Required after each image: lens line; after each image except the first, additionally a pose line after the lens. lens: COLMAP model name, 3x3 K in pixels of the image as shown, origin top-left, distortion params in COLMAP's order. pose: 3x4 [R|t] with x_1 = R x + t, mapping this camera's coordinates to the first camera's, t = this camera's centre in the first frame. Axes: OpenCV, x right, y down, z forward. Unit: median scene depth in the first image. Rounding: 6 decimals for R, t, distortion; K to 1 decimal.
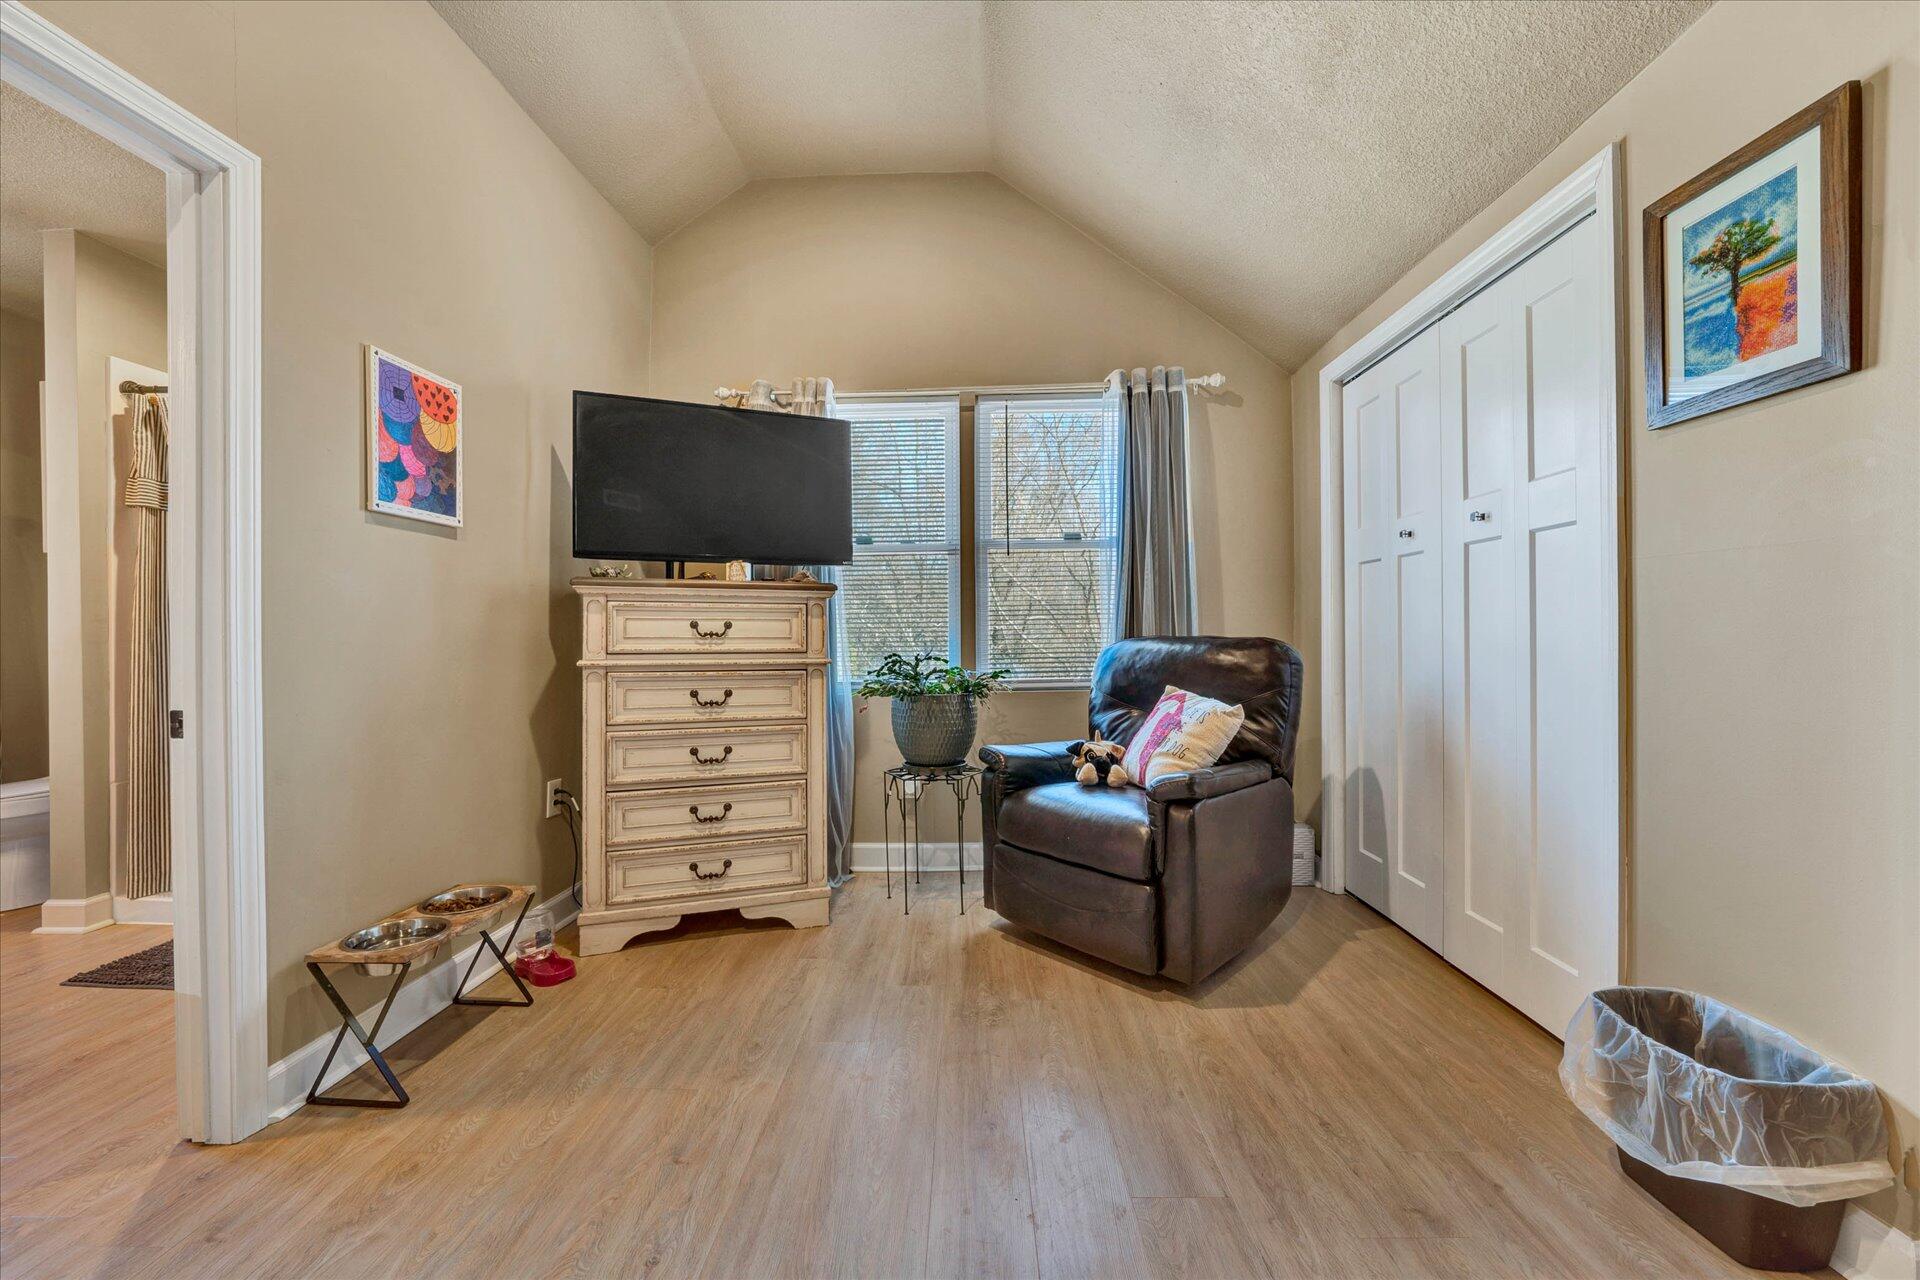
lens RADIAL K [[777.1, 0, 974.7], [0, 777.1, 648.4], [0, 0, 1]] dist [-0.014554, 0.005459]
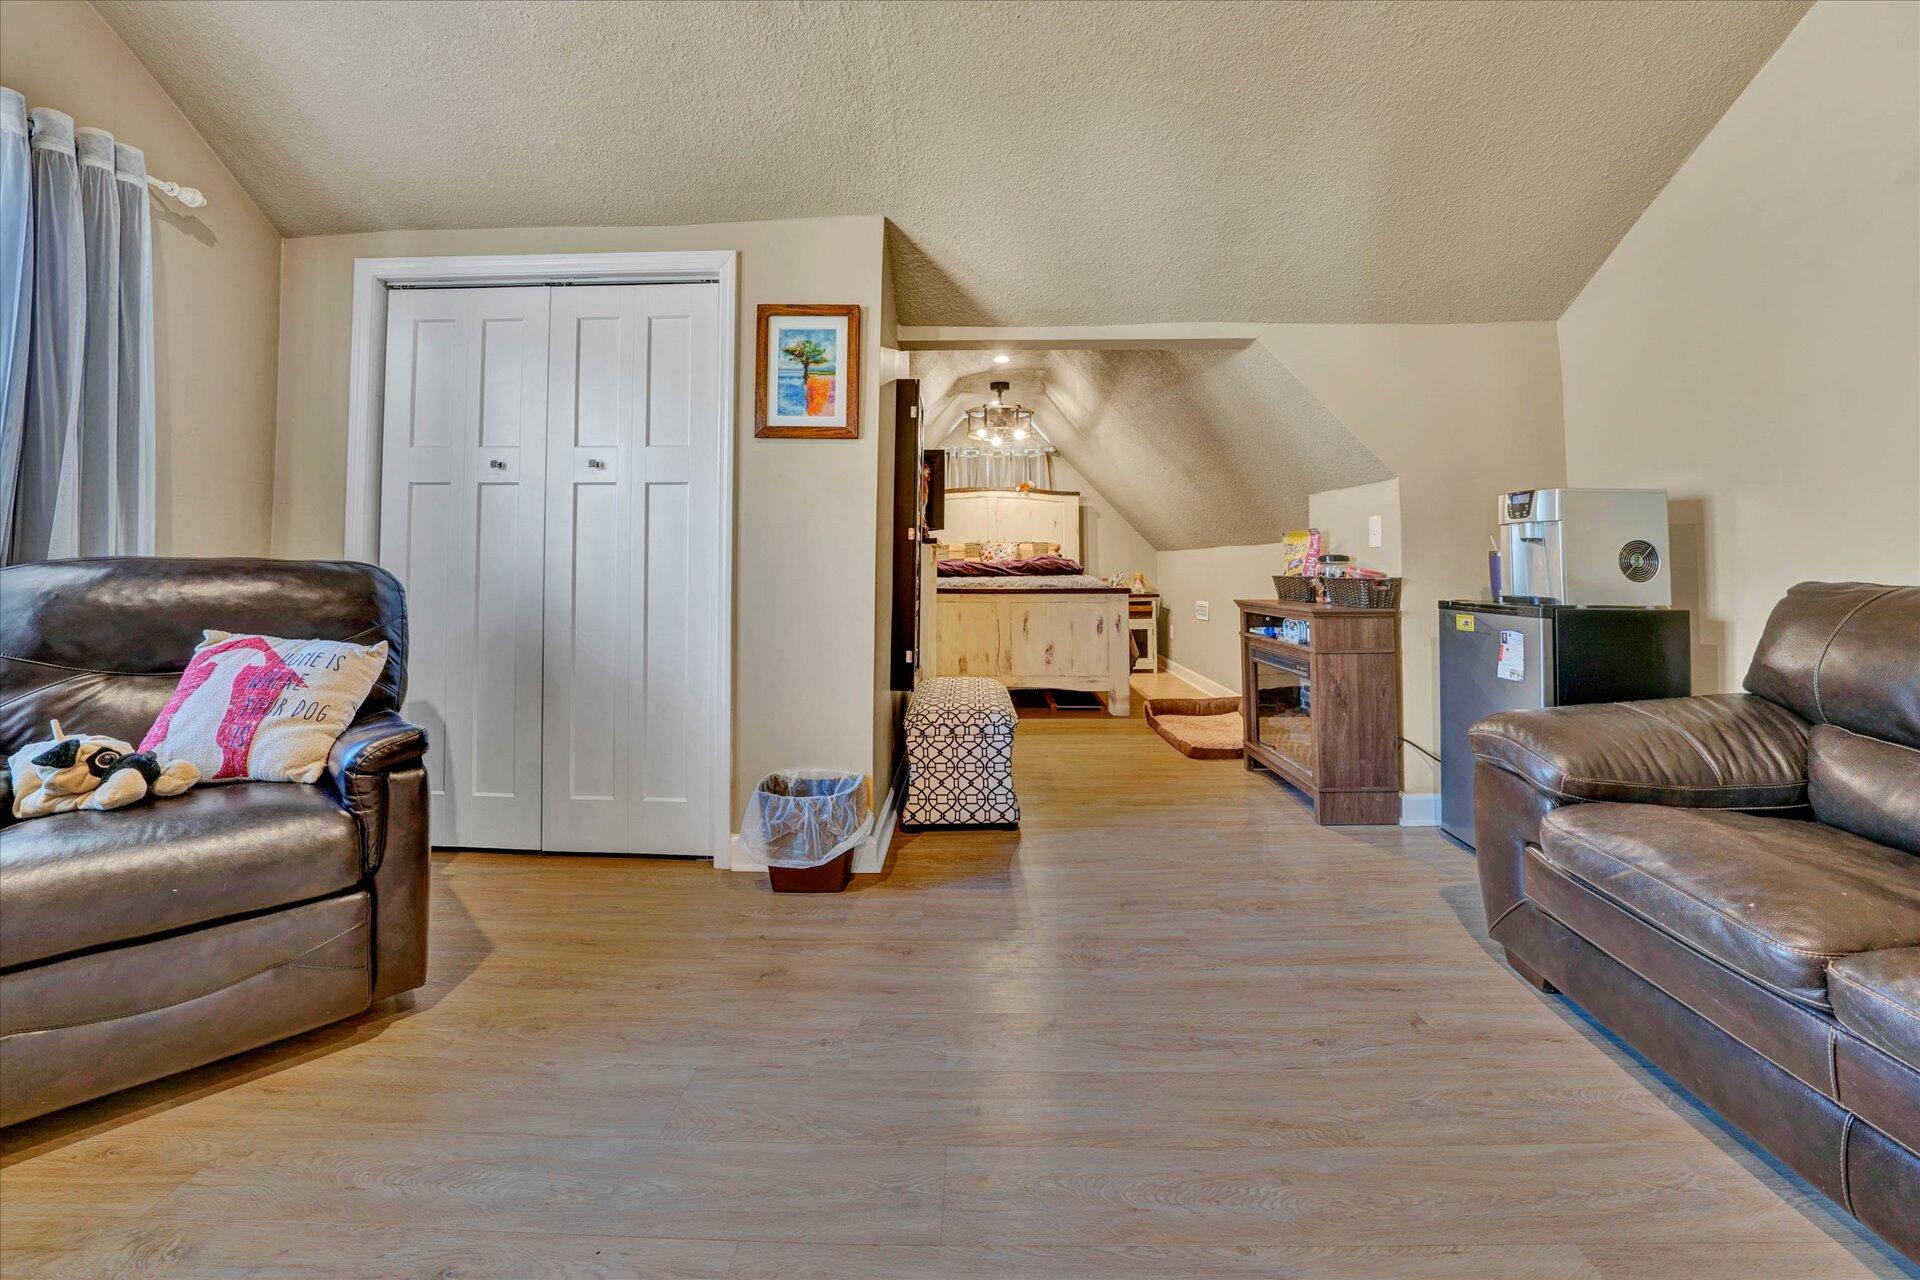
lens RADIAL K [[724.3, 0, 981.7], [0, 724.3, 547.8], [0, 0, 1]] dist [-0.001445, 0.000275]
pose [[-0.027101, 0.031199, 0.999146, -0.454338], [0.011604, 0.999455, -0.030894, 0.003681], [-0.999565, 0.010757, -0.027448, 0.379390]]
